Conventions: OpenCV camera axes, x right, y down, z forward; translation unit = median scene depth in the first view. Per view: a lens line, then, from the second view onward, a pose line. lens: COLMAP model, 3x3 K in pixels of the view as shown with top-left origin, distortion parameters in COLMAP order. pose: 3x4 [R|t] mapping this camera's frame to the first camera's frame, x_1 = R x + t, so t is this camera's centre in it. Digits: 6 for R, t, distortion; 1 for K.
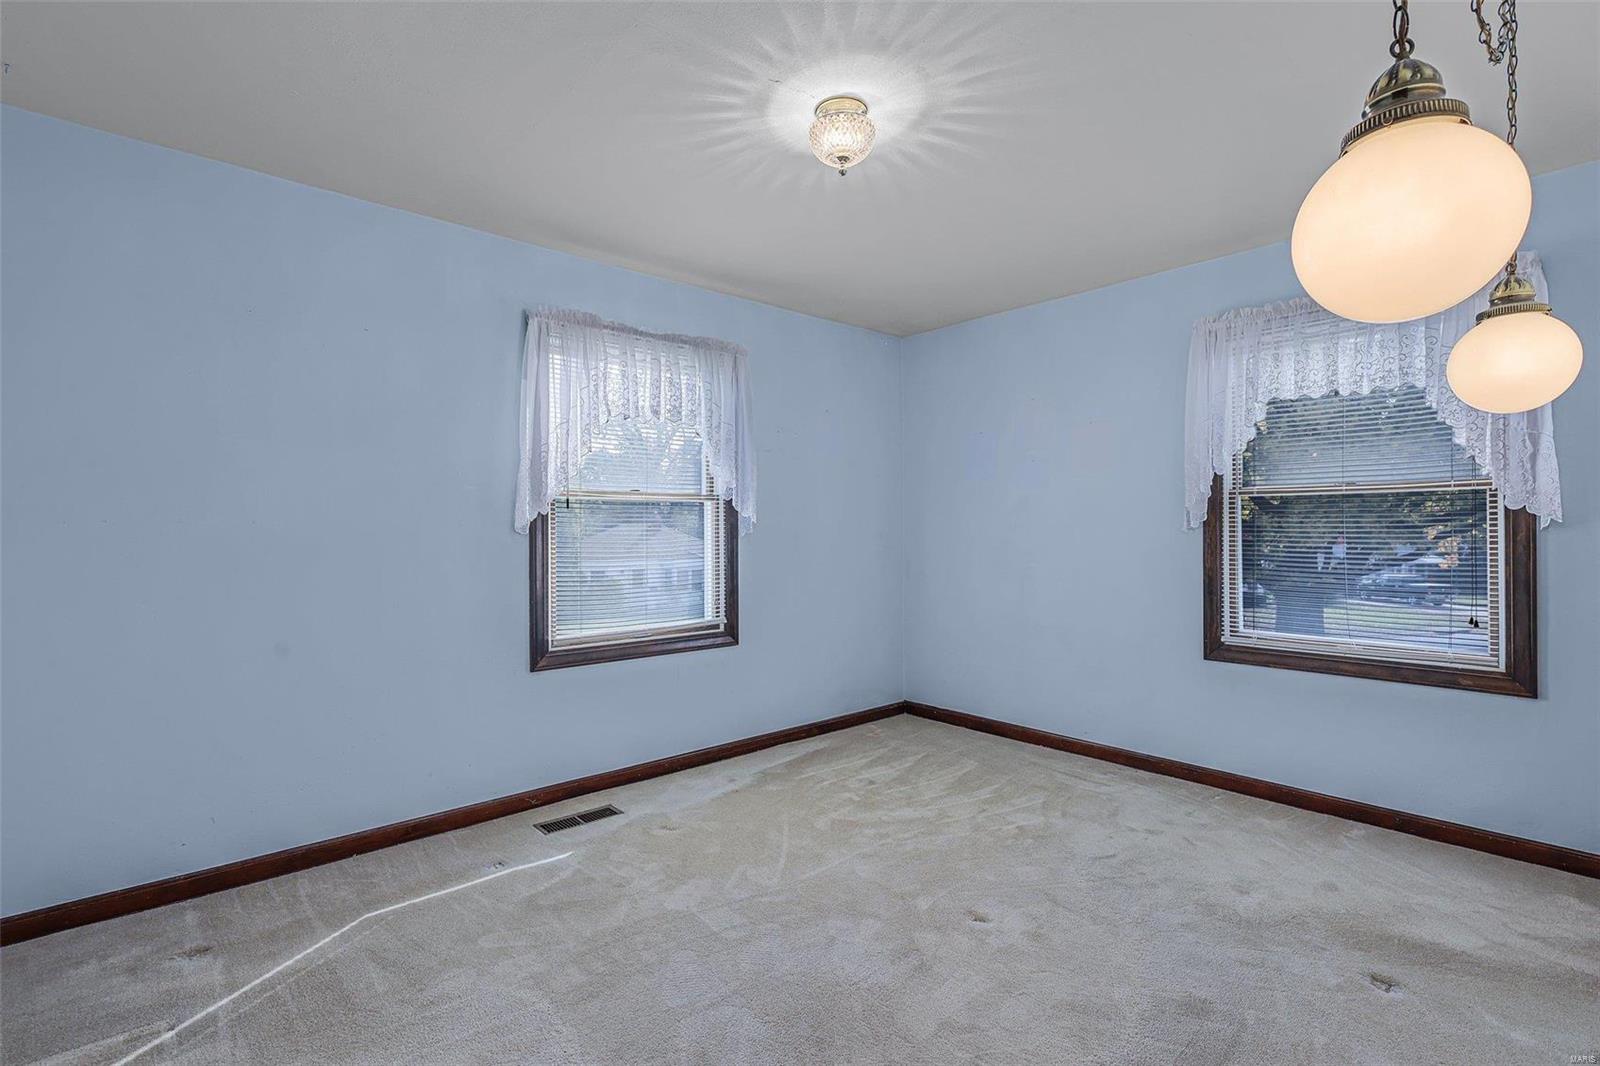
lens RADIAL K [[737.7, 0, 806.5], [0, 737.7, 529.4], [0, 0, 1]] dist [0.002805, 0.000768]
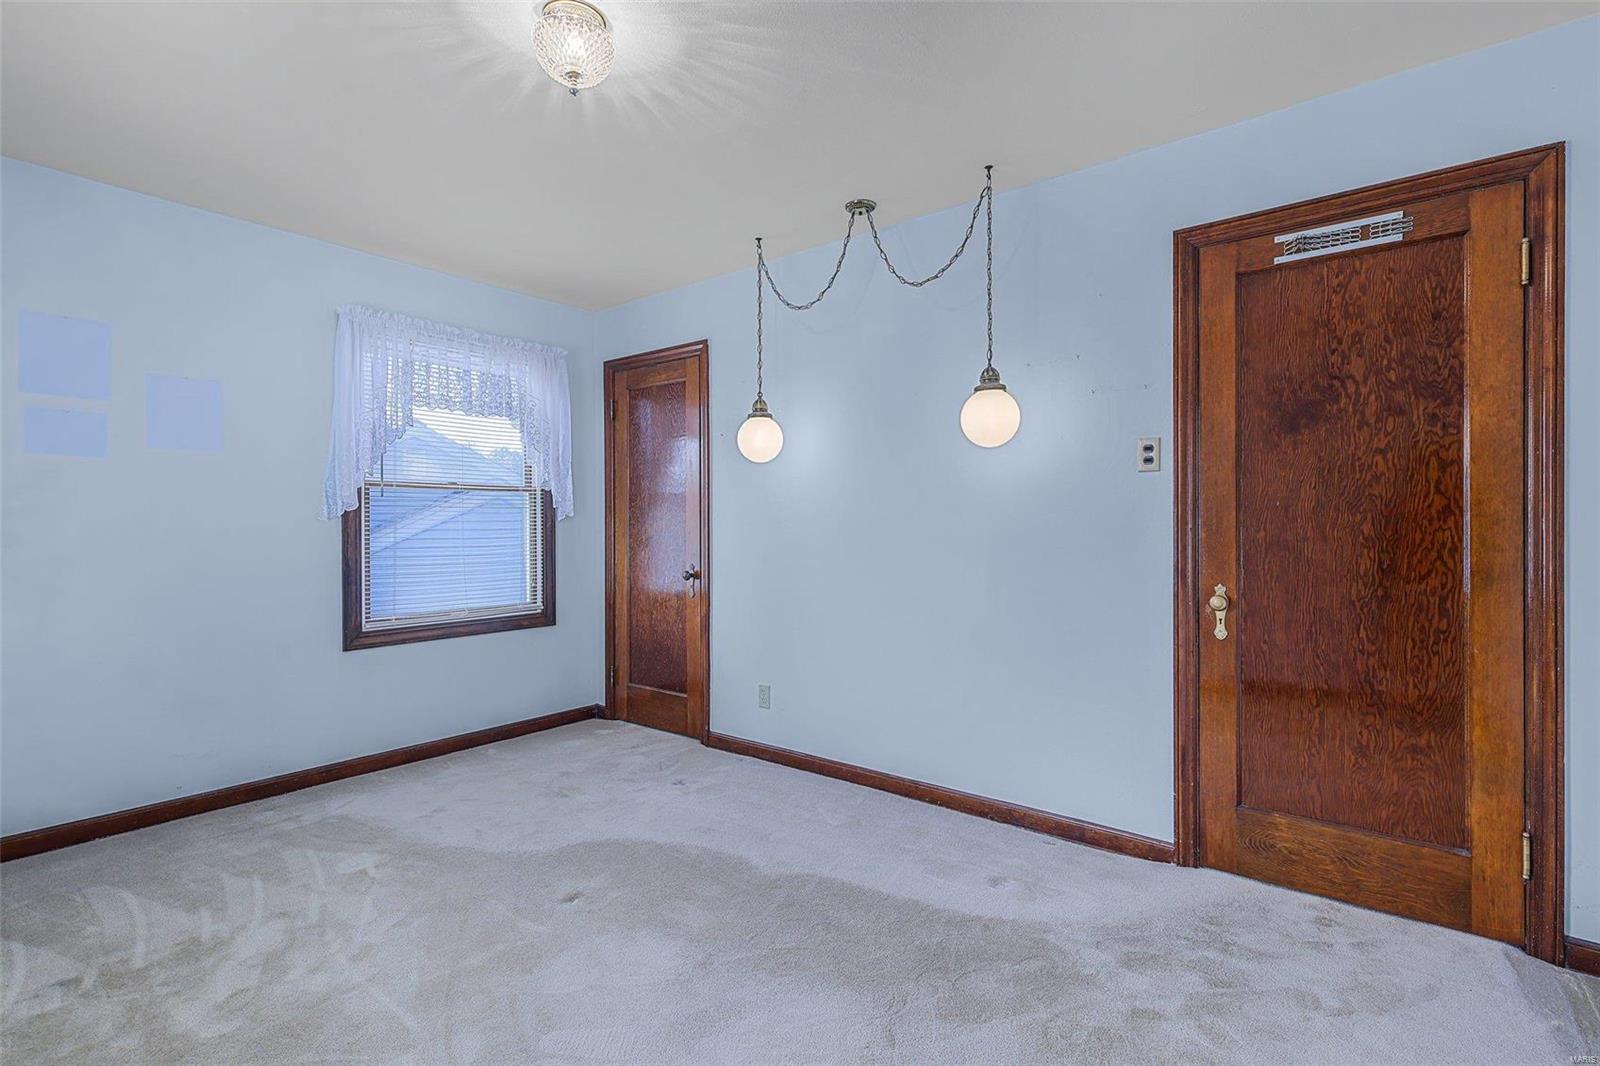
lens RADIAL K [[737.7, 0, 805.3], [0, 737.7, 529.5], [0, 0, 1]] dist [0.002805, 0.000768]
pose [[-0.166836, -0.002807, 0.985981, -0.601872], [0.003631, 0.999987, 0.003461, 0.014443], [-0.985978, 0.004158, -0.166824, 0.631059]]
